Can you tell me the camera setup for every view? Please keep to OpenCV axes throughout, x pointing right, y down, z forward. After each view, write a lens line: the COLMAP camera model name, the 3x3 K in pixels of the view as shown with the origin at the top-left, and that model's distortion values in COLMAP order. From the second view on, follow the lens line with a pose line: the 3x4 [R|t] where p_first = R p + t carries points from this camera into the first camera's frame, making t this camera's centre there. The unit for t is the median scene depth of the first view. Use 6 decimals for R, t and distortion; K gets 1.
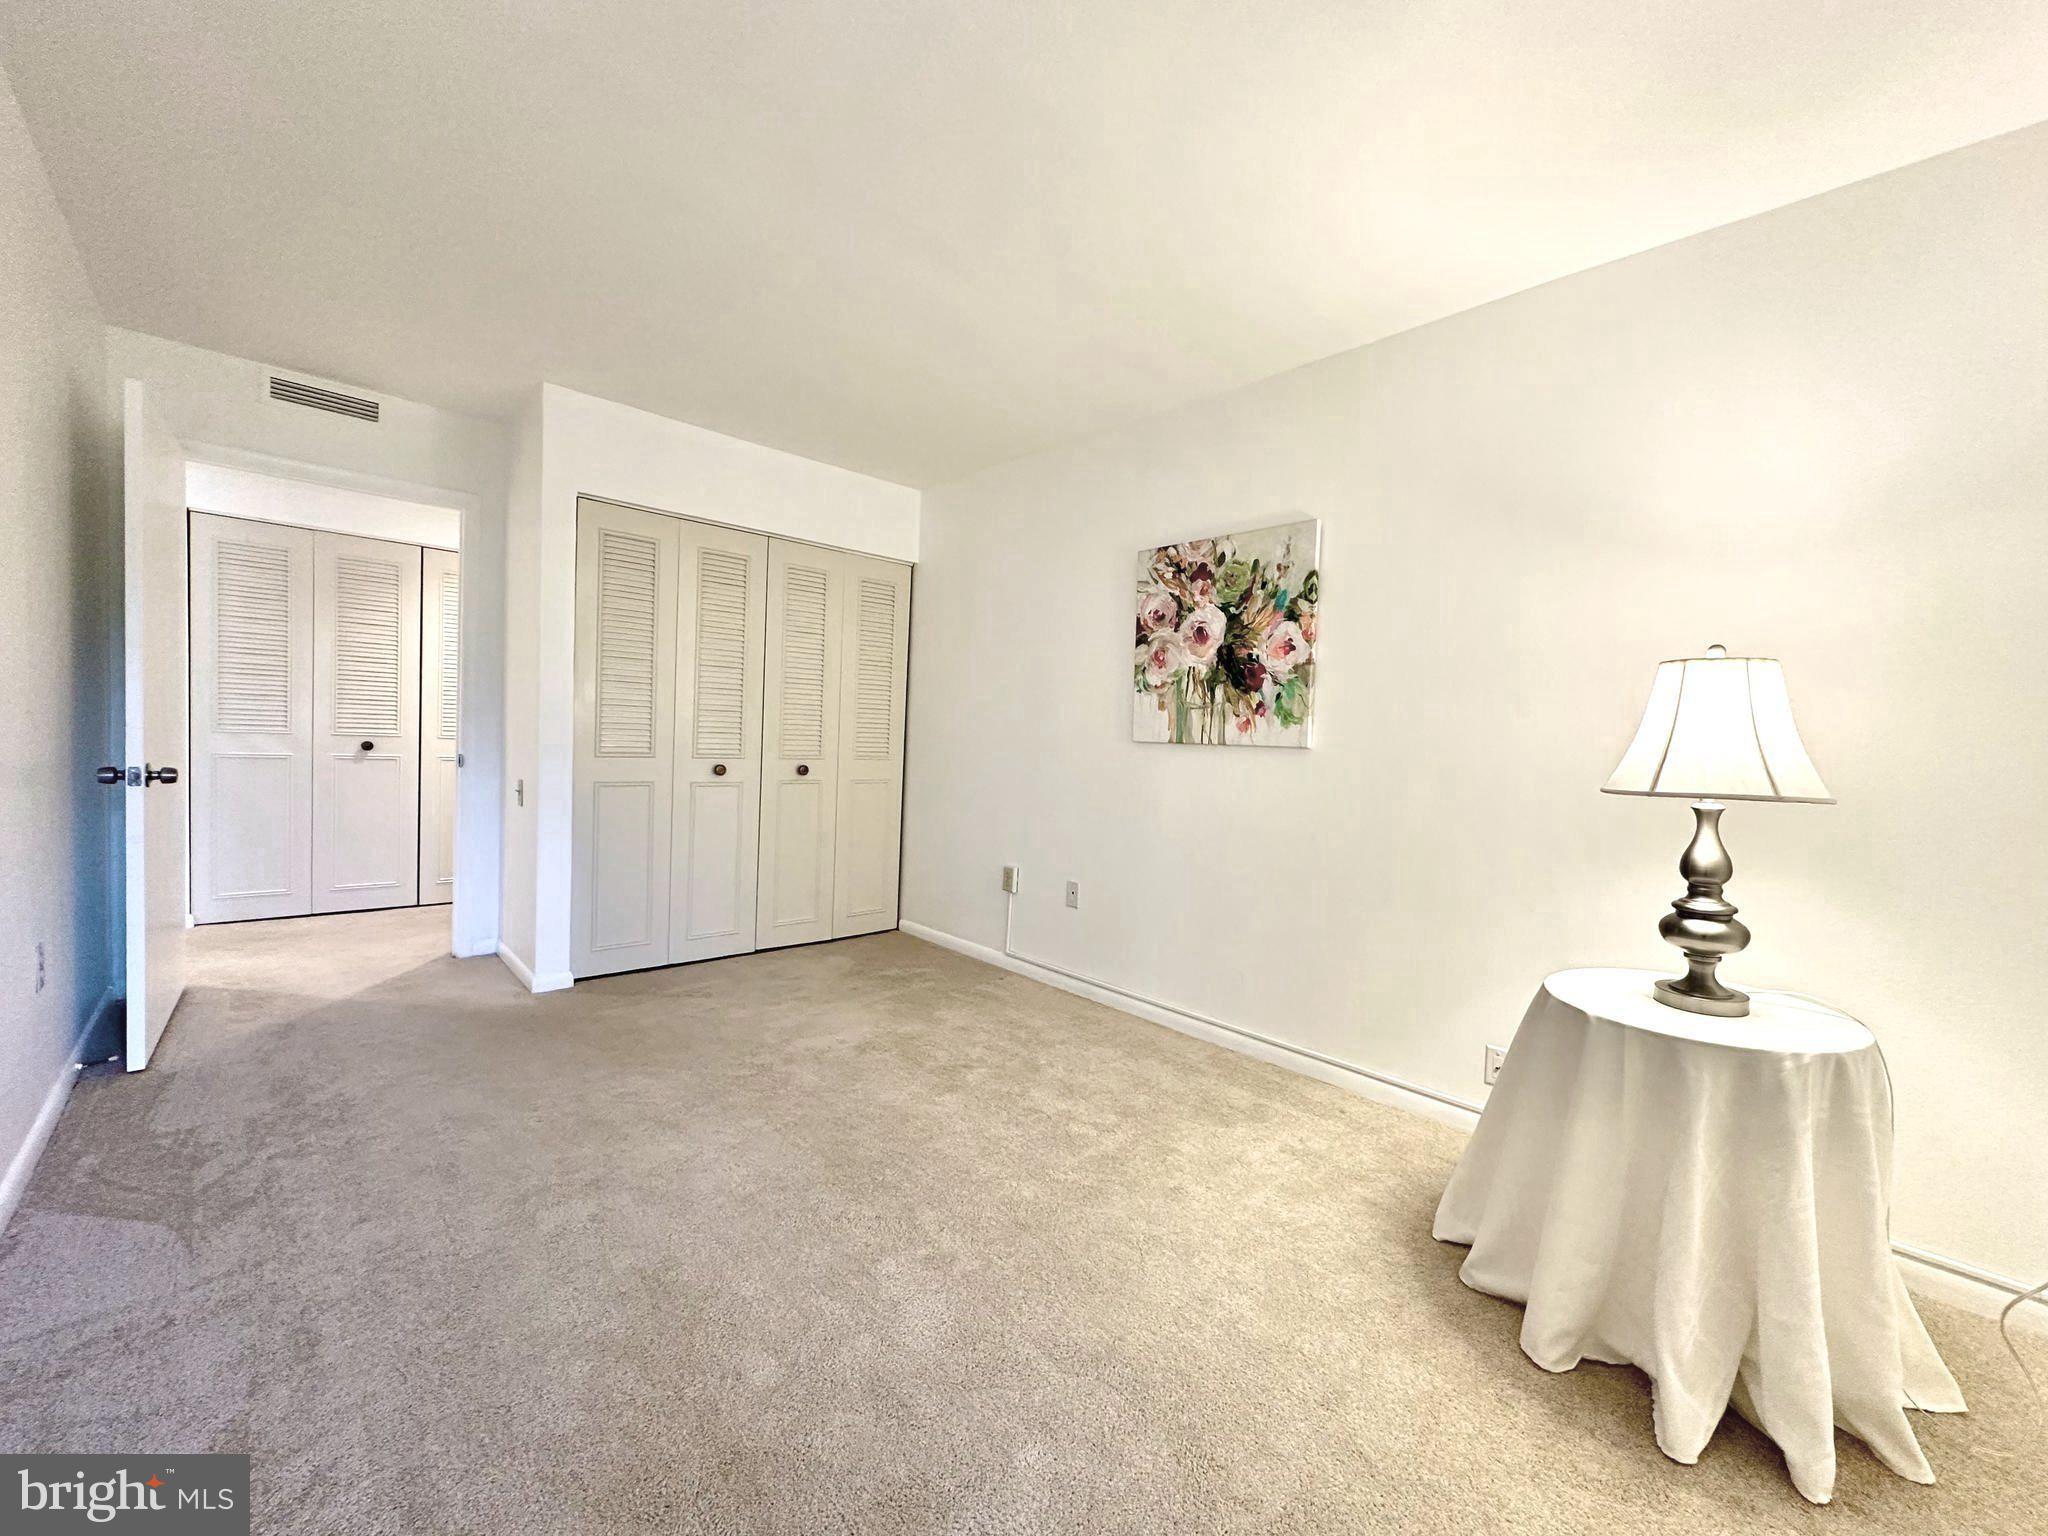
lens RADIAL K [[826.2, 0, 1005.1], [0, 826.2, 771.7], [0, 0, 1]] dist [-0.002958, 0.000519]
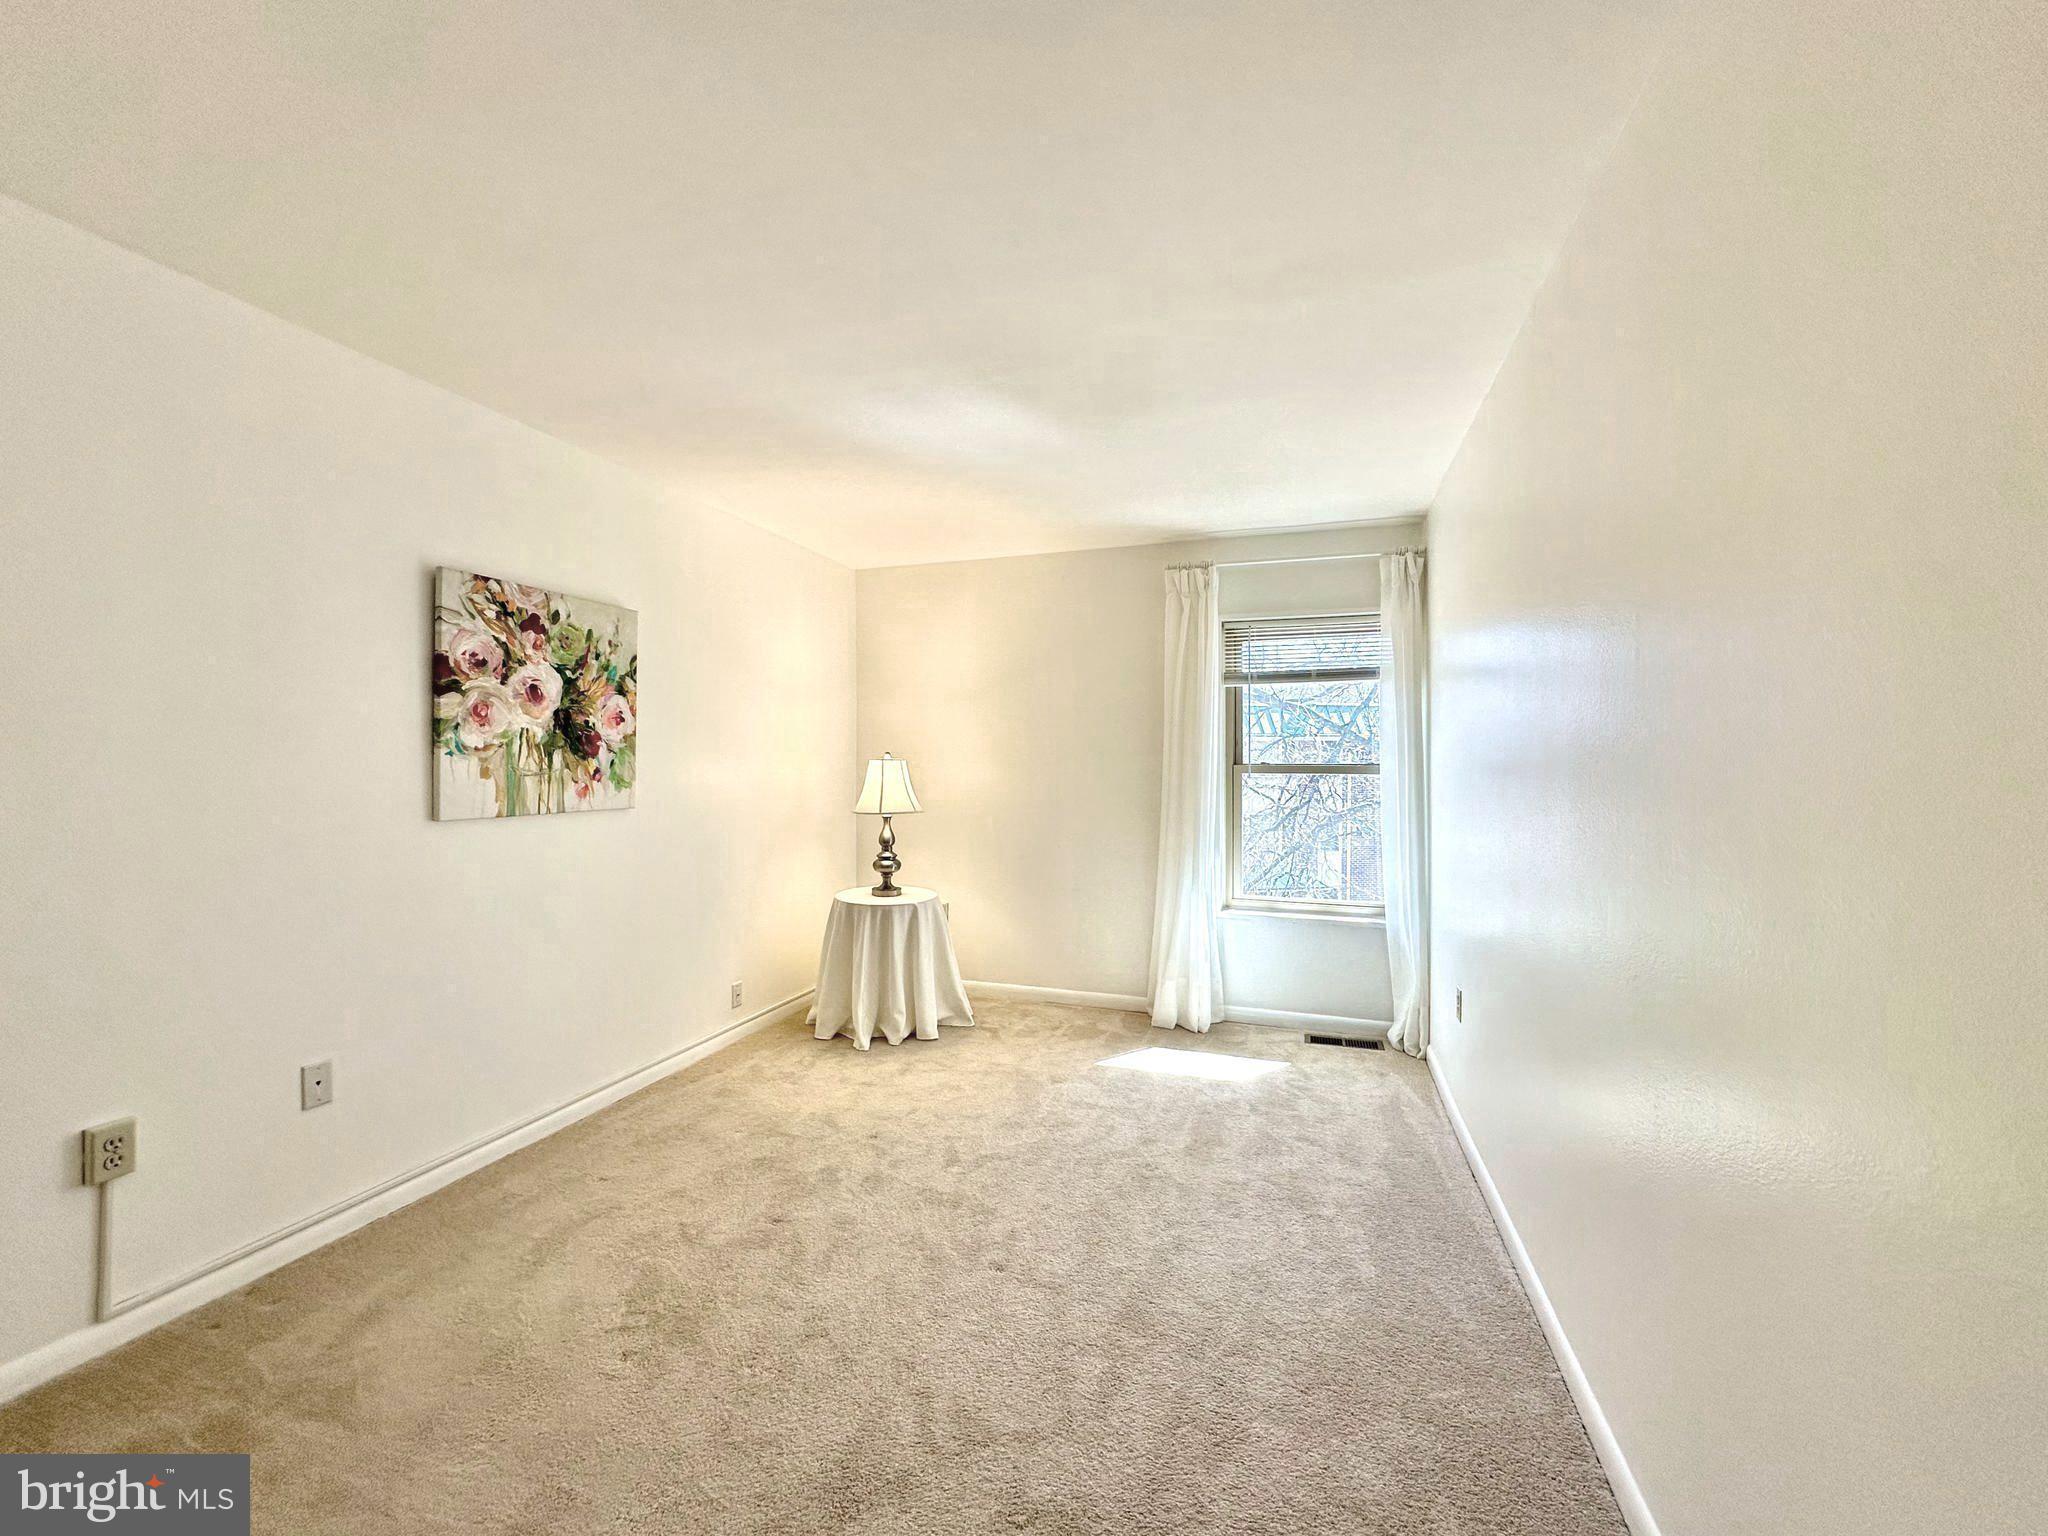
lens RADIAL K [[826.2, 0, 1010.3], [0, 826.2, 763.9], [0, 0, 1]] dist [-0.002958, 0.000519]
pose [[-0.488487, -0.044258, 0.871448, -0.825884], [0.012035, 0.998276, 0.057446, -0.138832], [-0.872488, 0.038550, -0.487112, 1.019923]]
